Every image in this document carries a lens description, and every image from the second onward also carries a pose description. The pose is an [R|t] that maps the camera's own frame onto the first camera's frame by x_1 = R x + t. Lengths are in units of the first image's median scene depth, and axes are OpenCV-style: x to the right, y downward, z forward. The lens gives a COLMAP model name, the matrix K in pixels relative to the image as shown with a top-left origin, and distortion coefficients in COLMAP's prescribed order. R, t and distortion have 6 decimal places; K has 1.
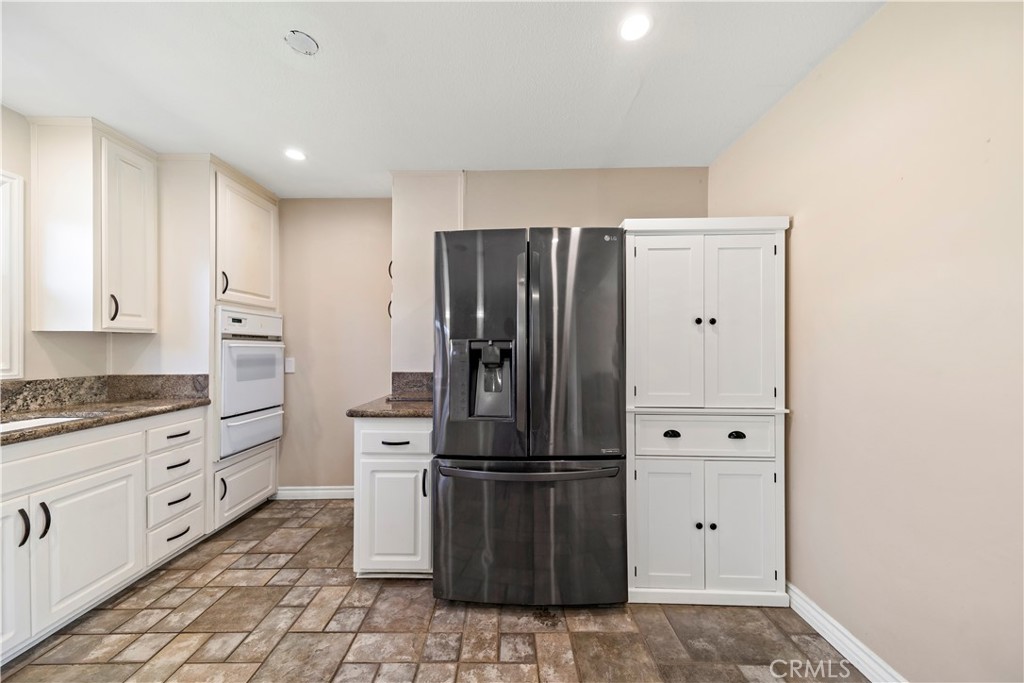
lens RADIAL K [[362.2, 0, 507.7], [0, 362.2, 347.8], [0, 0, 1]] dist [0.013352, -0.003621]
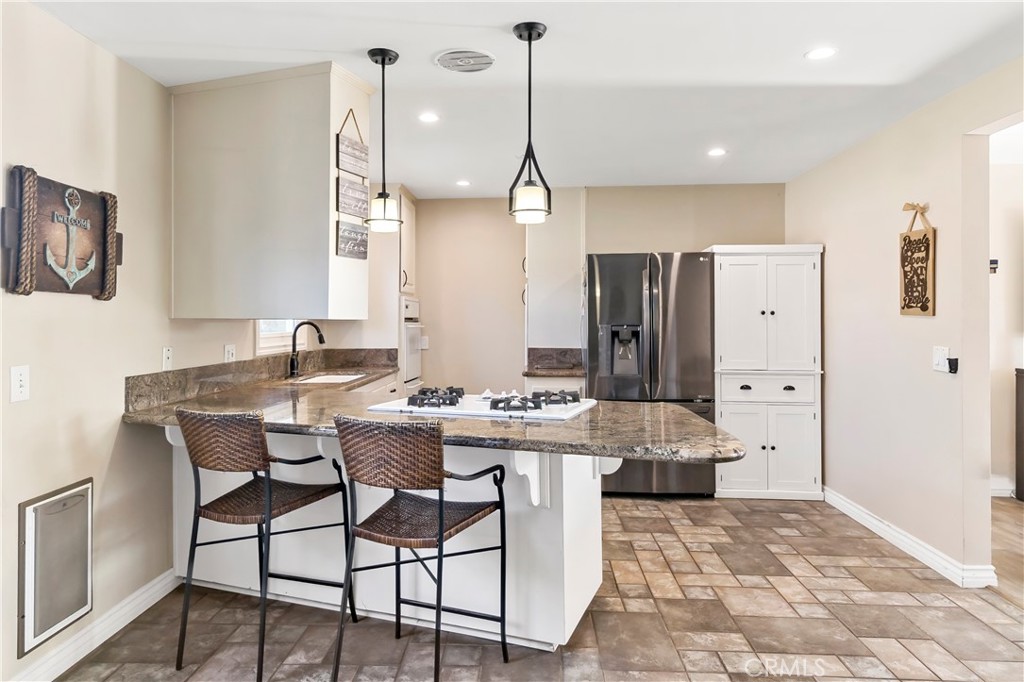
lens RADIAL K [[635.2, 0, 502.4], [0, 635.2, 314.3], [0, 0, 1]] dist [0.018608, -0.006726]
pose [[0.998911, 0.000599, -0.046661, -0.409446], [-0.000969, 0.999968, -0.007897, -0.041724], [0.046654, 0.007934, 0.998880, -1.595846]]
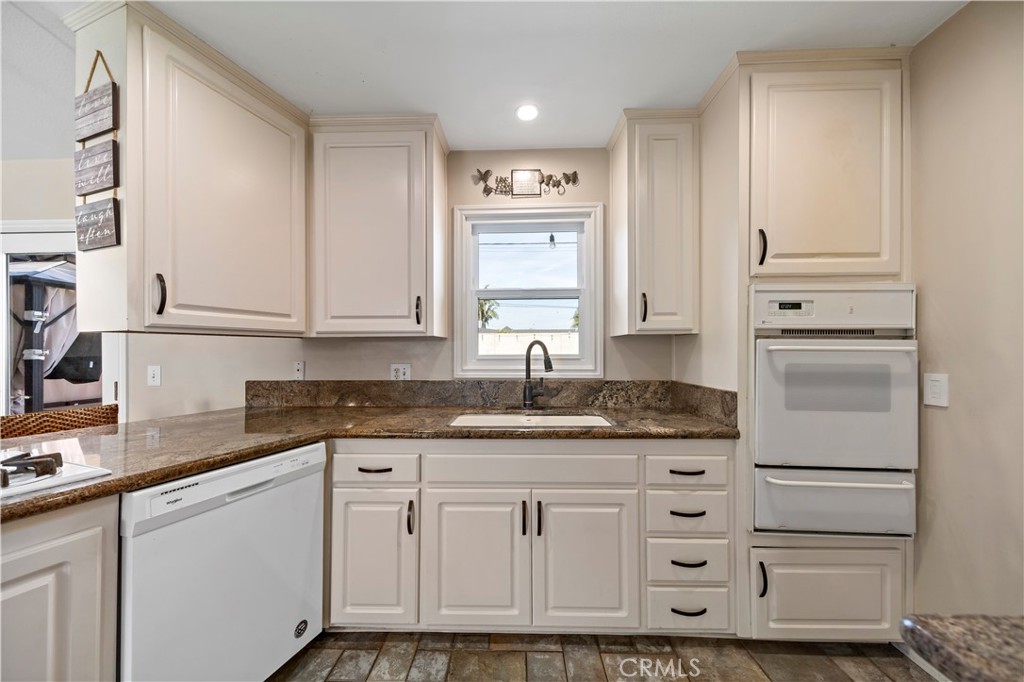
lens RADIAL K [[362.2, 0, 508.4], [0, 362.2, 348.9], [0, 0, 1]] dist [0.013352, -0.003621]
pose [[-0.023896, -0.004334, -0.999705, -0.191284], [0.000616, 0.999990, -0.004350, -0.003744], [0.999714, -0.000720, -0.023893, 0.746508]]
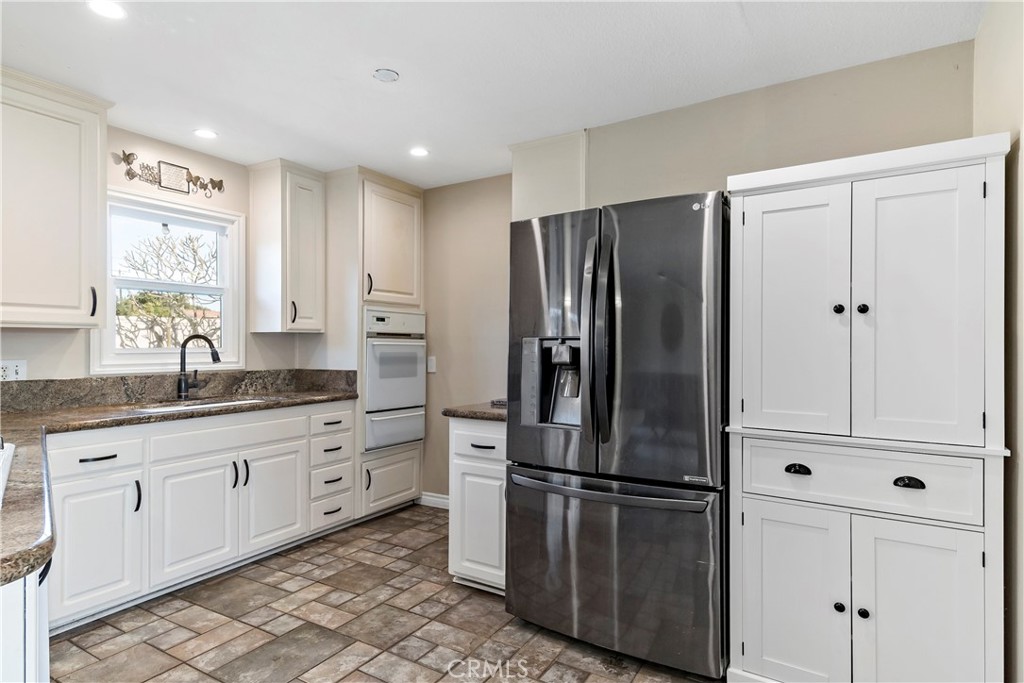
lens RADIAL K [[551.9, 0, 506.9], [0, 551.9, 345.4], [0, 0, 1]] dist [0.023871, -0.011357]
pose [[0.857399, 0.002414, -0.514647, 0.492395], [-0.003014, 0.999995, -0.000331, -0.002428], [0.514644, 0.001835, 0.857402, -0.210610]]
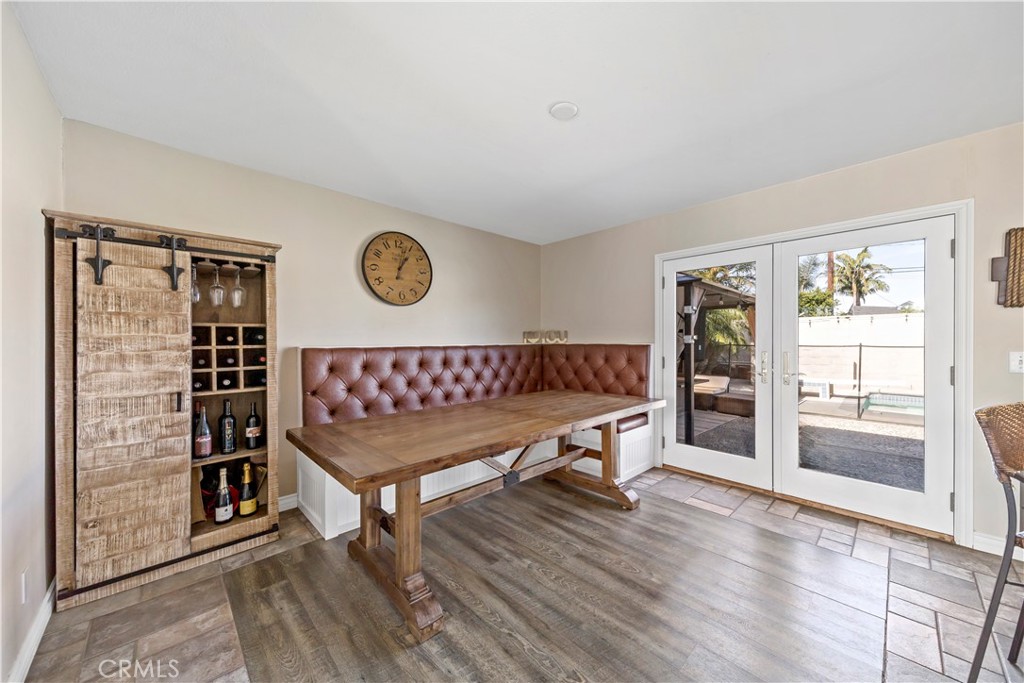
lens RADIAL K [[362.2, 0, 507.4], [0, 362.2, 339.8], [0, 0, 1]] dist [0.013352, -0.003621]
pose [[-0.721706, 0.005785, -0.692176, 0.511141], [0.000894, 0.999972, 0.007426, 0.001400], [0.692199, 0.004740, -0.721691, -0.717038]]
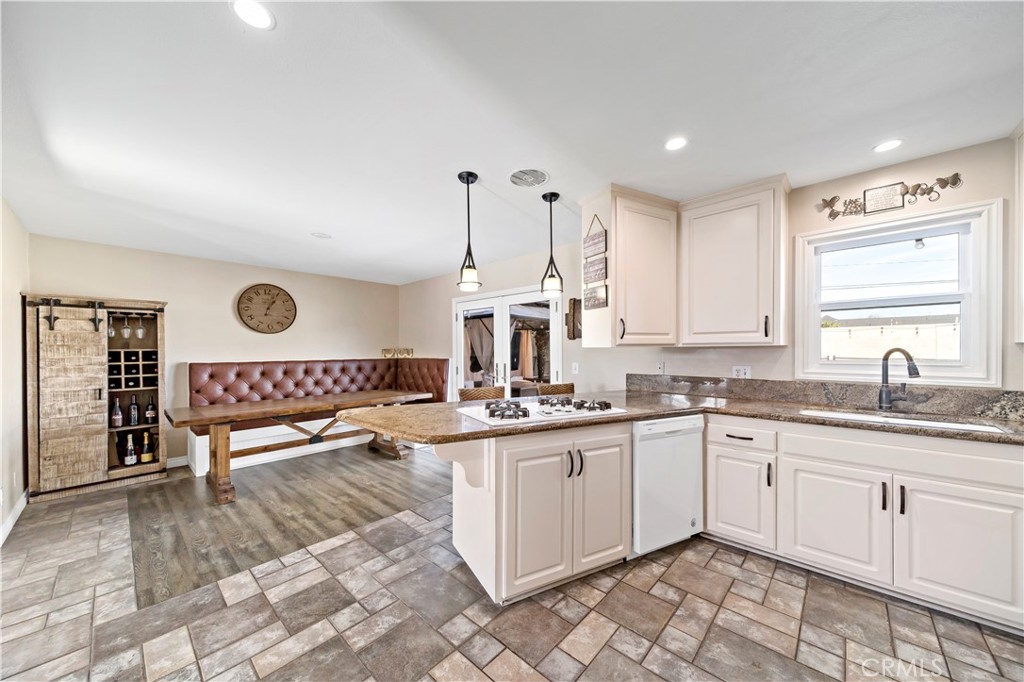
lens RADIAL K [[362.2, 0, 507.8], [0, 362.2, 351.4], [0, 0, 1]] dist [0.013352, -0.003621]
pose [[-0.677015, 0.010266, -0.735898, 0.429604], [0.004846, 0.999943, 0.009492, -0.040050], [0.735953, 0.002860, -0.677026, 0.680755]]
